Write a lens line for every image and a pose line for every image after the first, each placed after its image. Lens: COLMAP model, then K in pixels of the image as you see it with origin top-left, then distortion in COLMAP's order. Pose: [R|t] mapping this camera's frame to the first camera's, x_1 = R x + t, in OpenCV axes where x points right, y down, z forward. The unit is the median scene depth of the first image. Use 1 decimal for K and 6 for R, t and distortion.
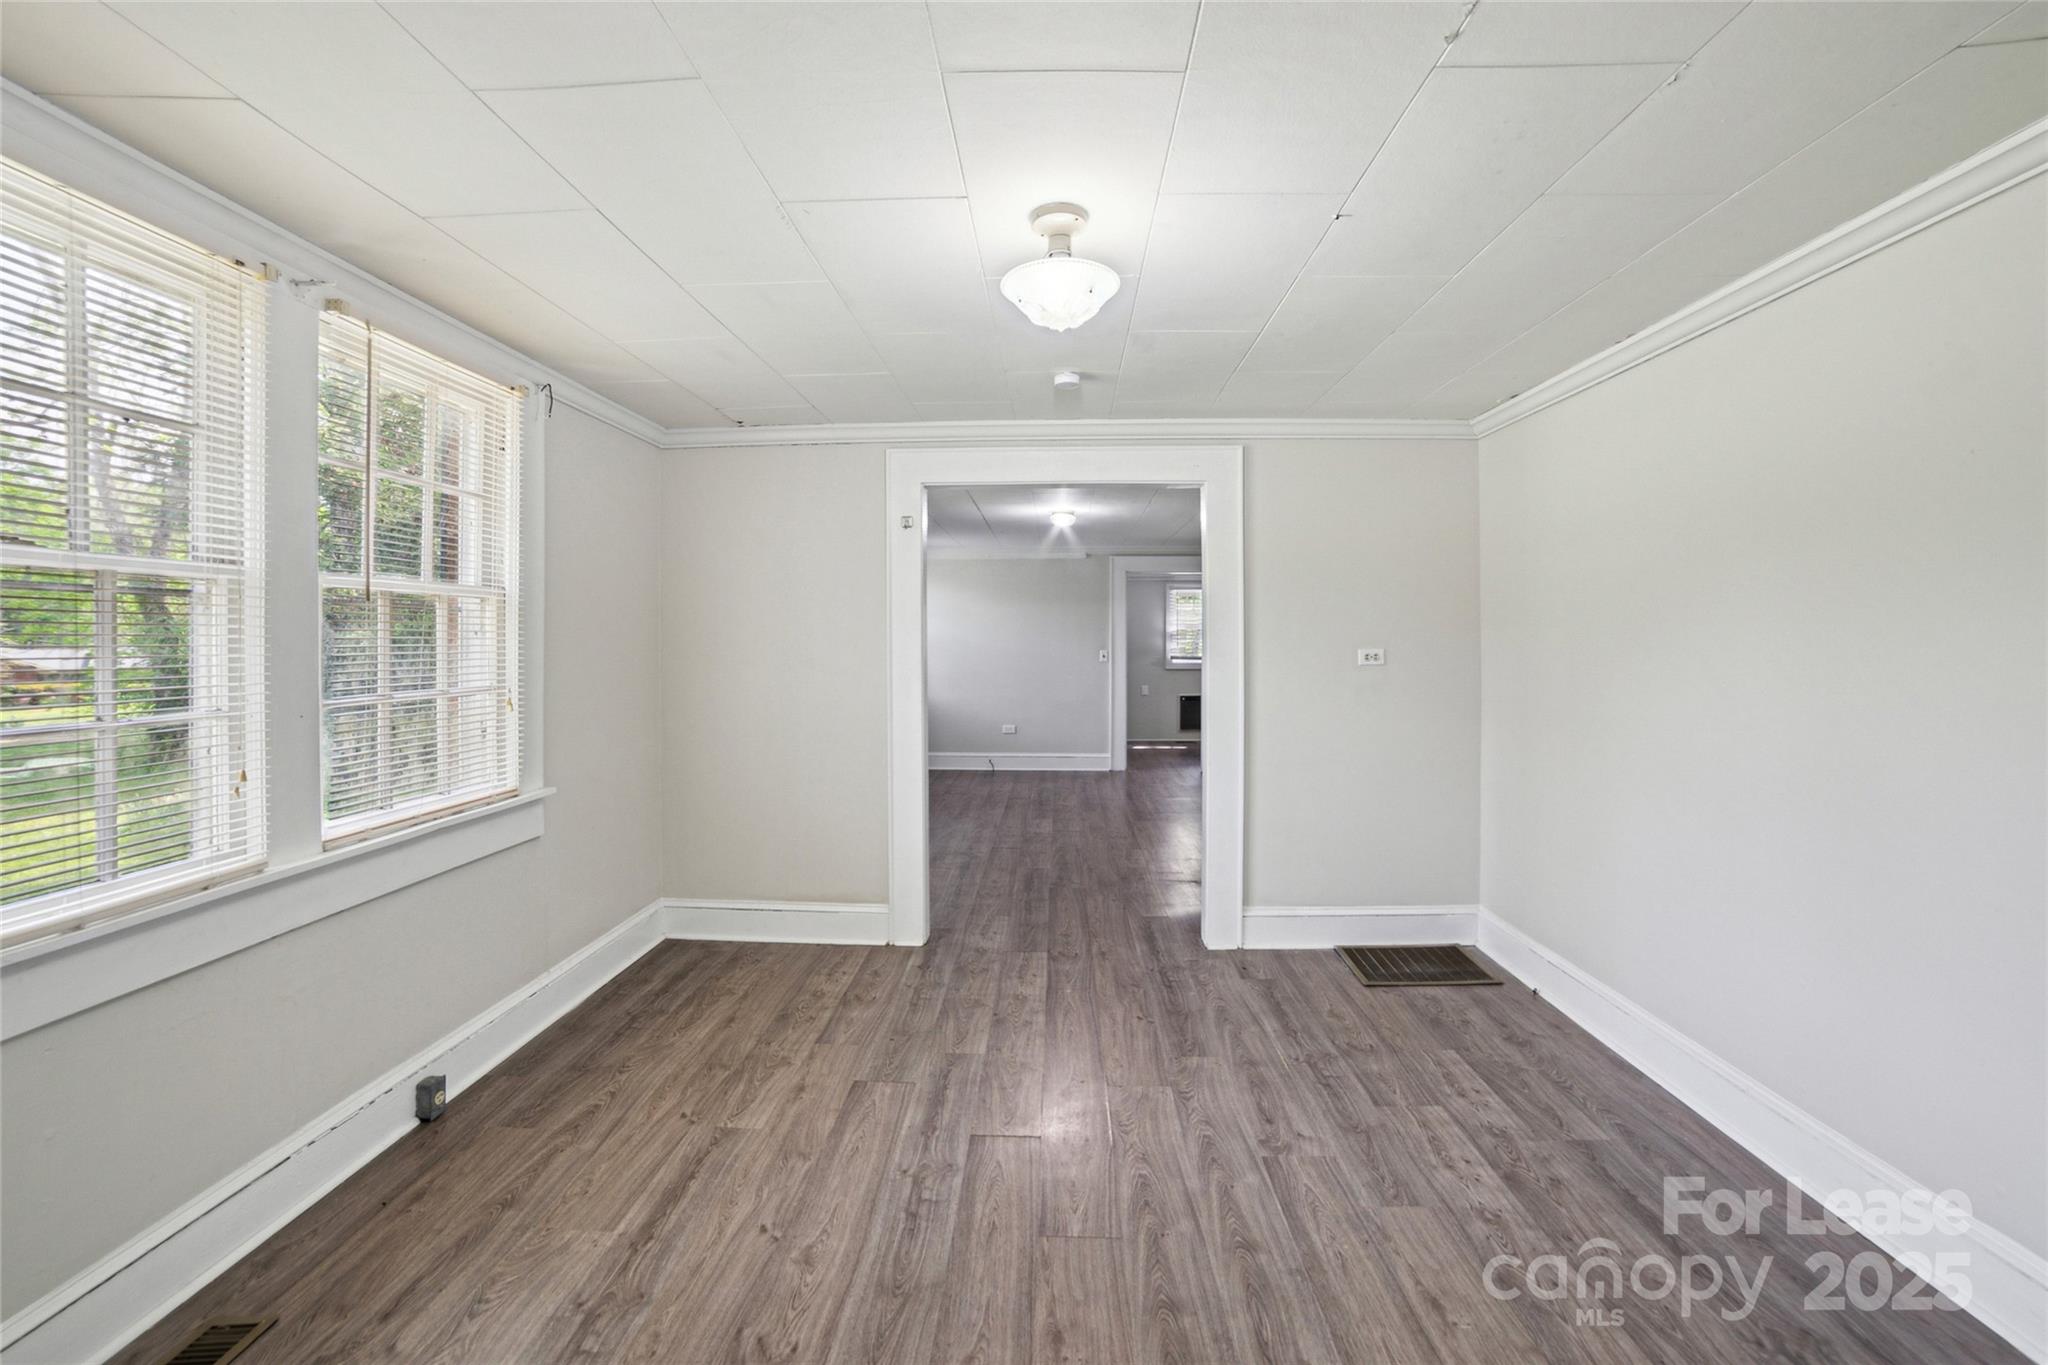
lens RADIAL K [[959.4, 0, 1022.9], [0, 959.4, 641.7], [0, 0, 1]] dist [-0.046467, 0.029721]
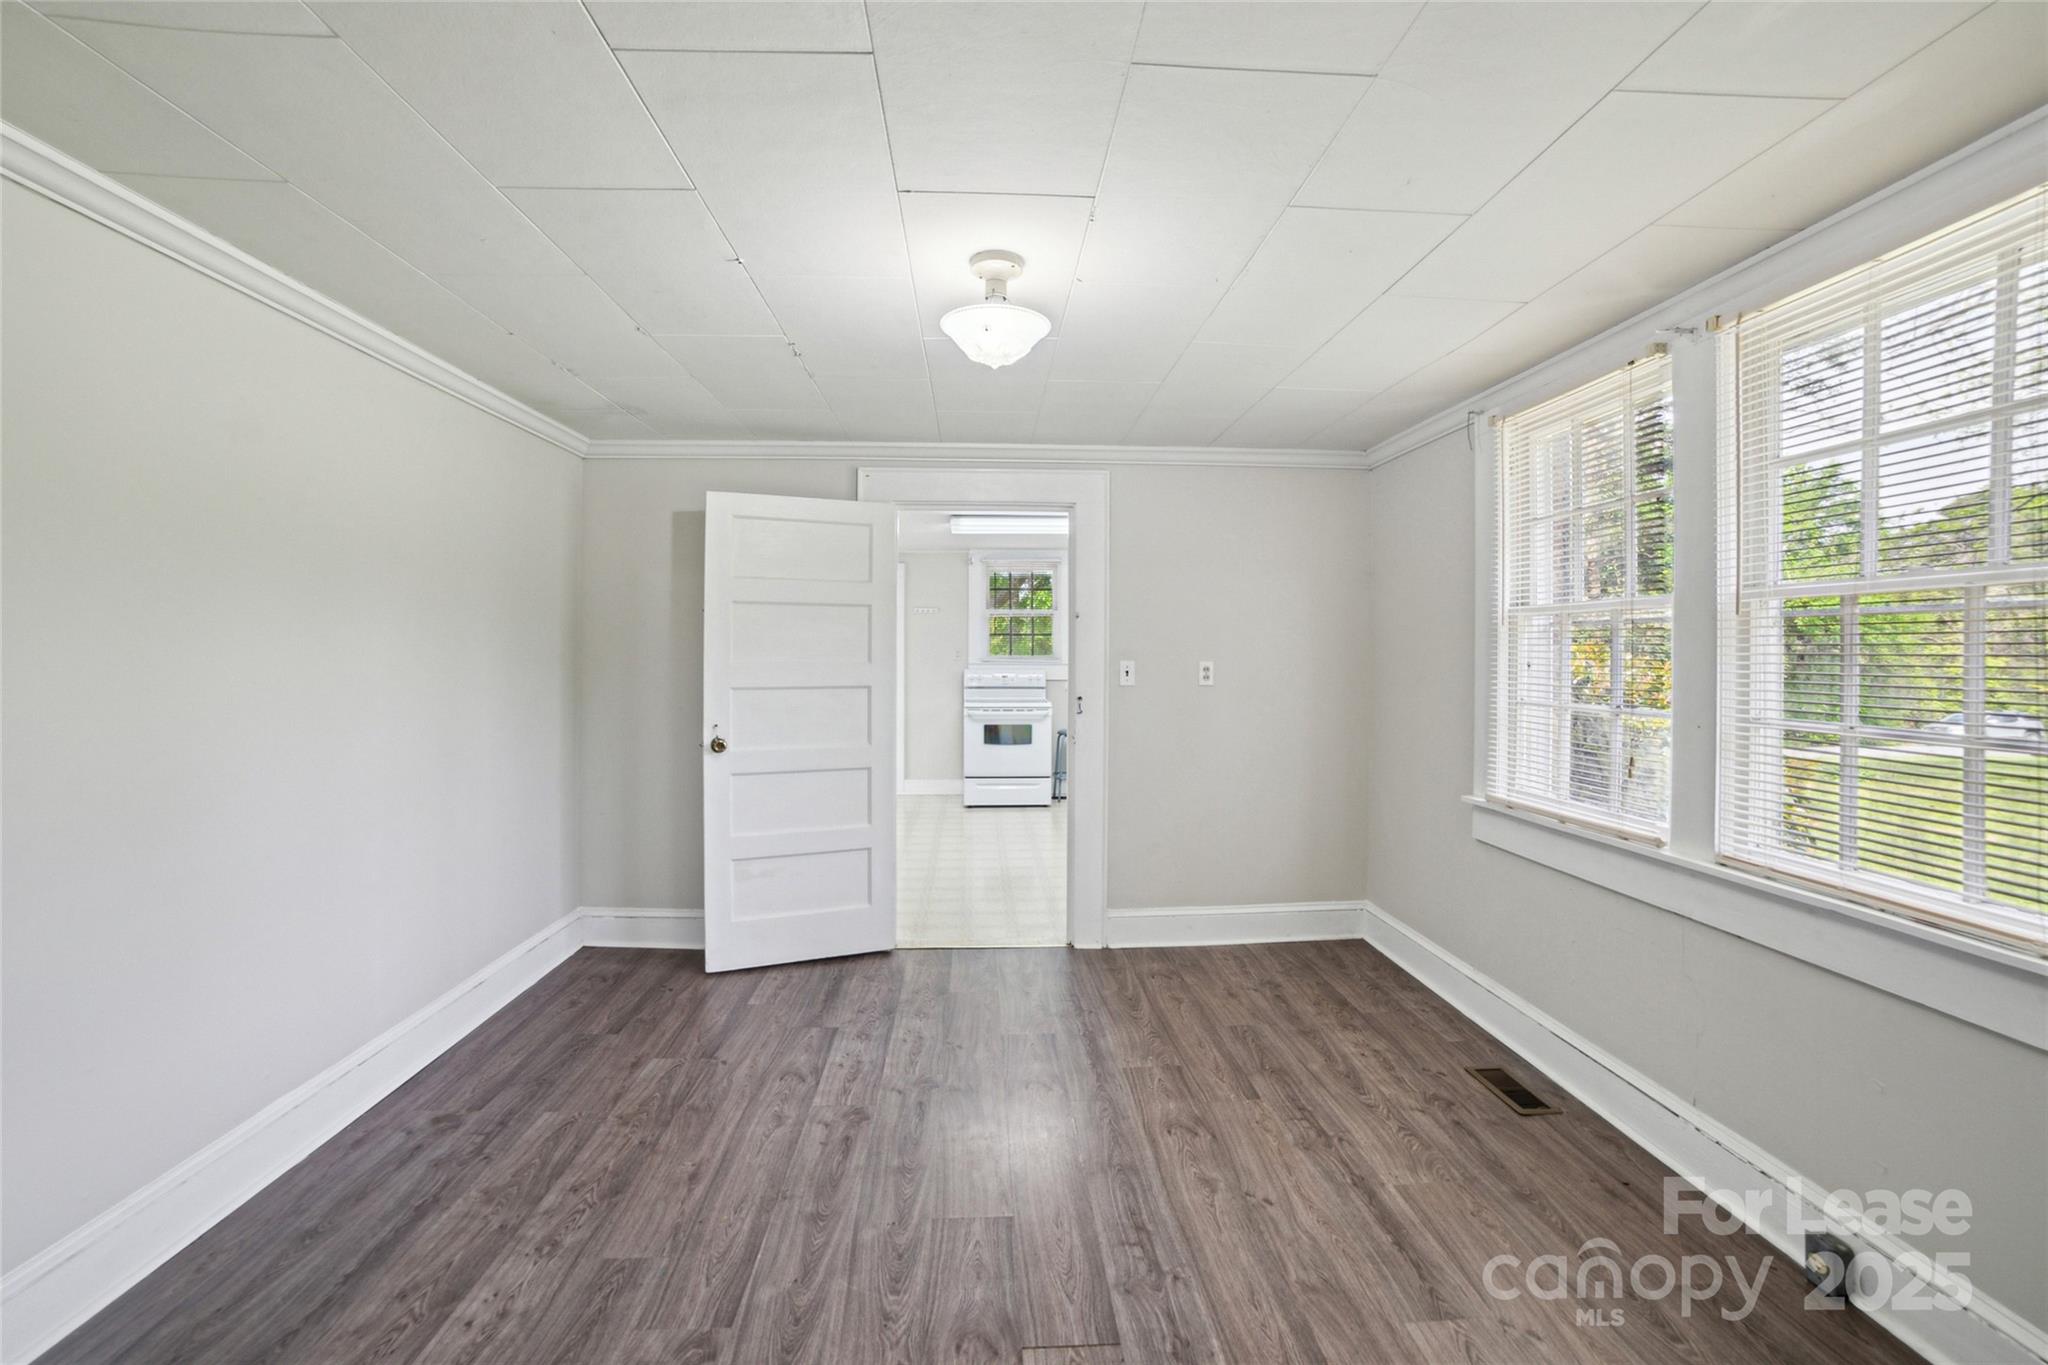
lens RADIAL K [[959.4, 0, 1022.9], [0, 959.4, 641.7], [0, 0, 1]] dist [-0.046467, 0.029721]
pose [[-0.996219, -0.005479, -0.086709, 0.098234], [-0.004930, 0.999966, -0.006546, -0.006428], [0.086742, -0.006094, -0.996212, 2.019847]]
